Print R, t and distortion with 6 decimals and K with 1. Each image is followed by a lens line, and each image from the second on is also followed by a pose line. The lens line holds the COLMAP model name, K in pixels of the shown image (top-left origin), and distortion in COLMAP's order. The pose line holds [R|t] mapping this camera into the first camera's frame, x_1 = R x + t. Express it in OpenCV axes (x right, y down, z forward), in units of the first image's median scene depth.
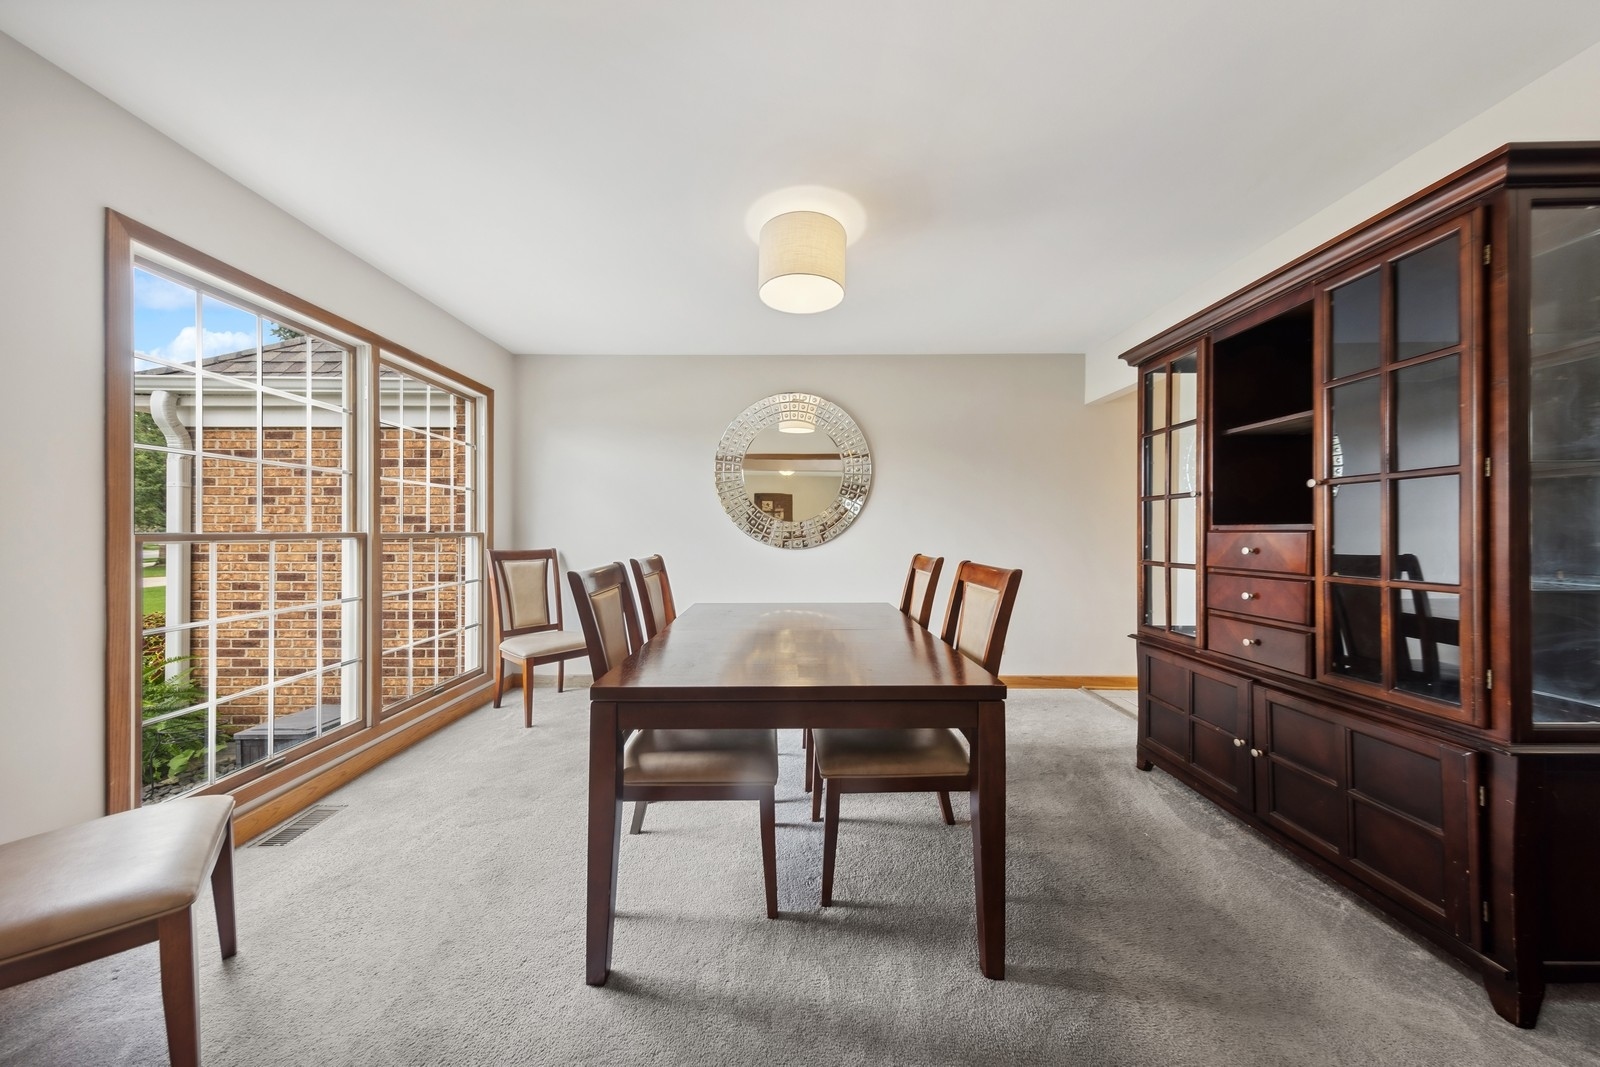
lens RADIAL K [[530.3, 0, 788.3], [0, 530.3, 526.0], [0, 0, 1]] dist [0.002288, 0.000116]
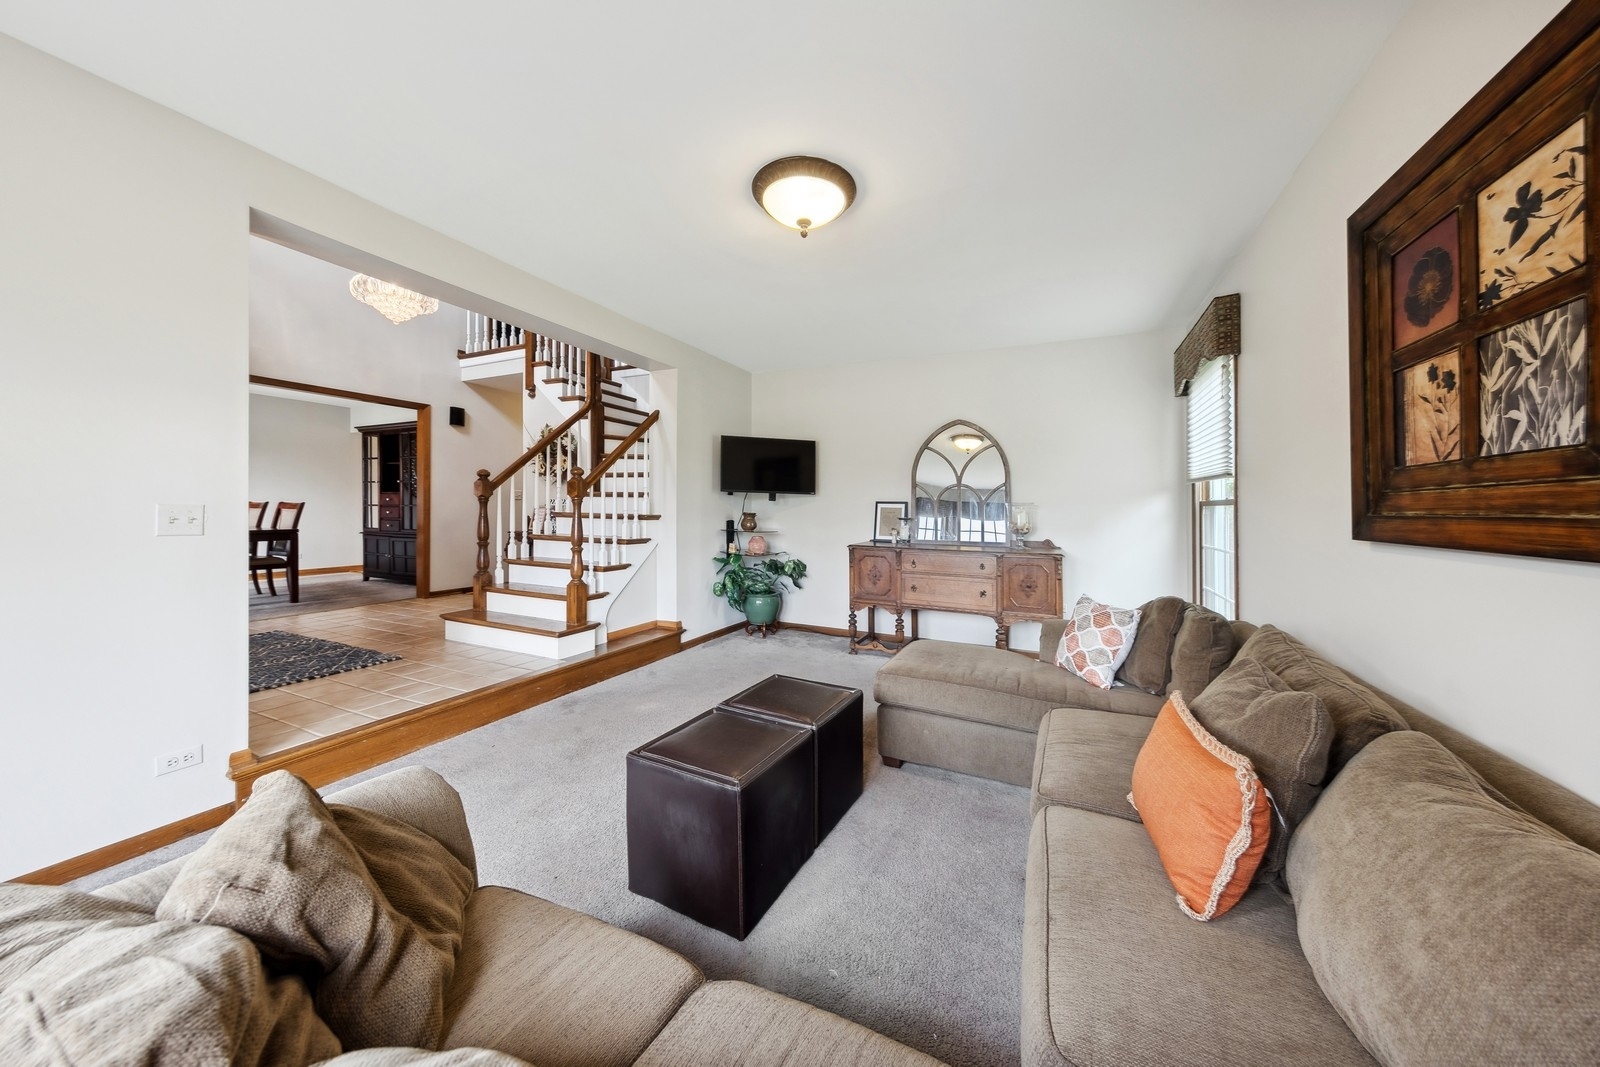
lens RADIAL K [[530.3, 0, 797.5], [0, 530.3, 520.4], [0, 0, 1]] dist [0.002288, 0.000116]
pose [[0.438701, -0.018727, 0.898438, -1.040612], [-0.013618, 0.999529, 0.027484, 0.051145], [-0.898530, -0.024292, 0.438240, -2.815551]]
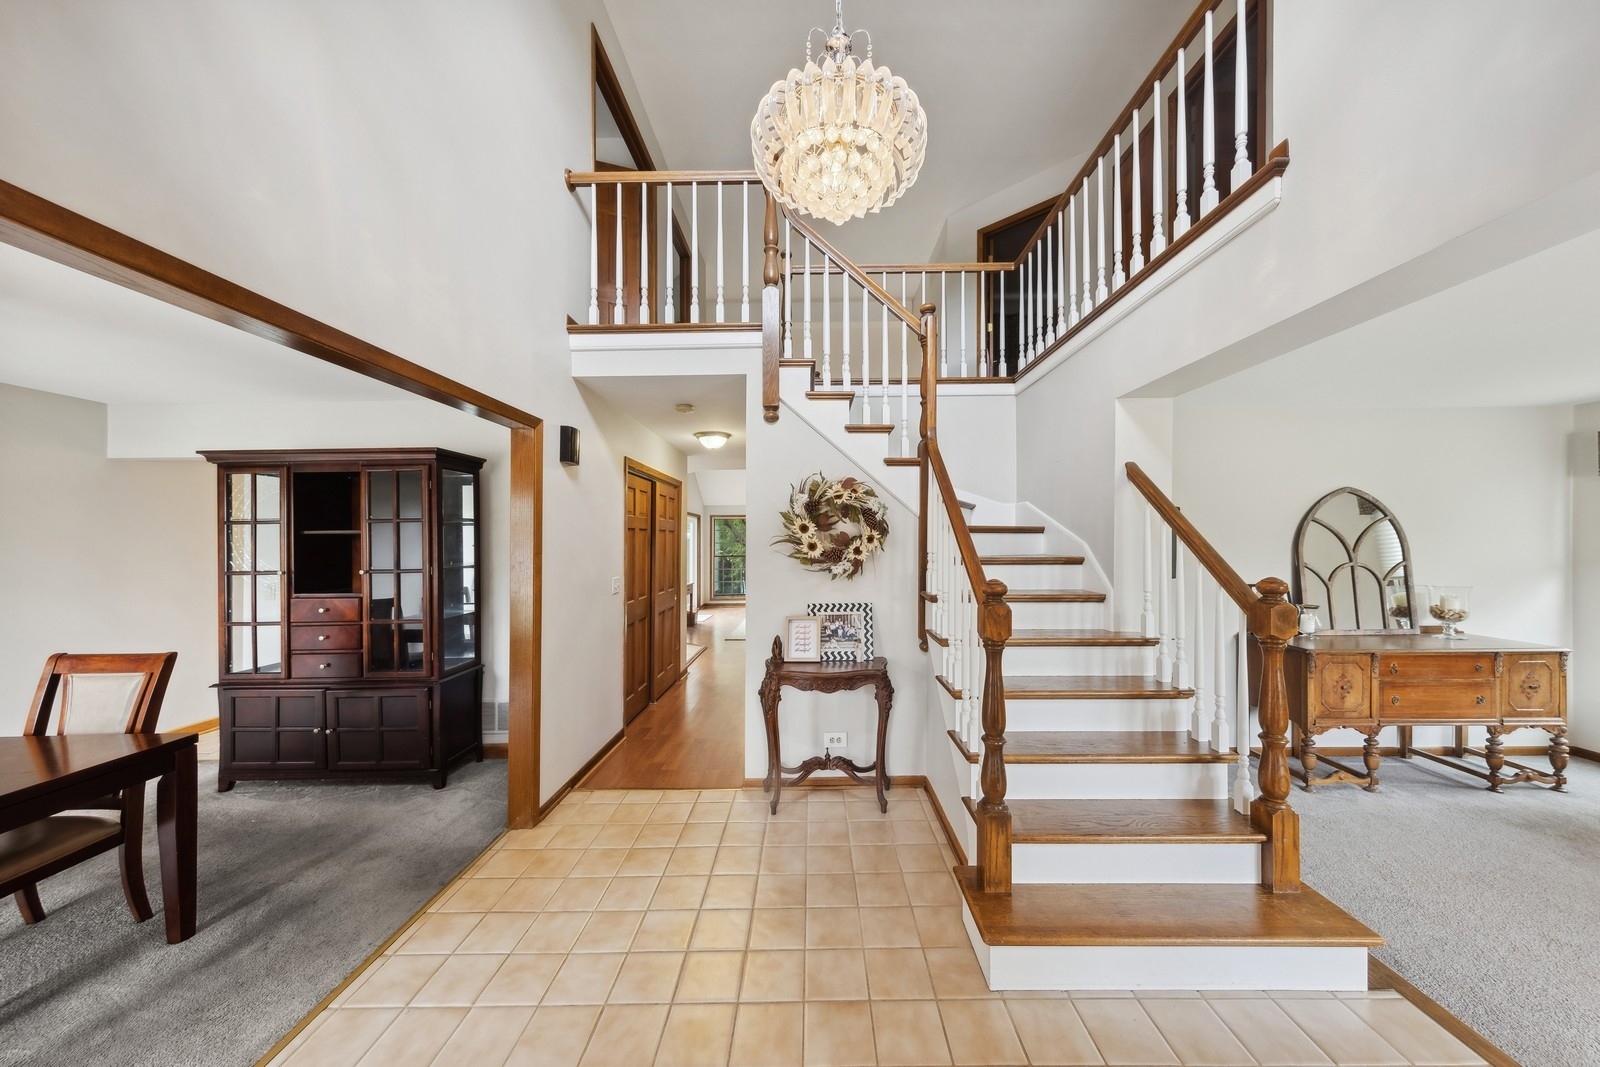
lens RADIAL K [[530.3, 0, 798.5], [0, 530.3, 540.3], [0, 0, 1]] dist [0.002288, 0.000116]
pose [[0.025119, 0.000207, 0.999684, -0.685413], [0.007295, 0.999973, -0.000390, -0.147091], [-0.999658, 0.007303, 0.025117, -0.475251]]
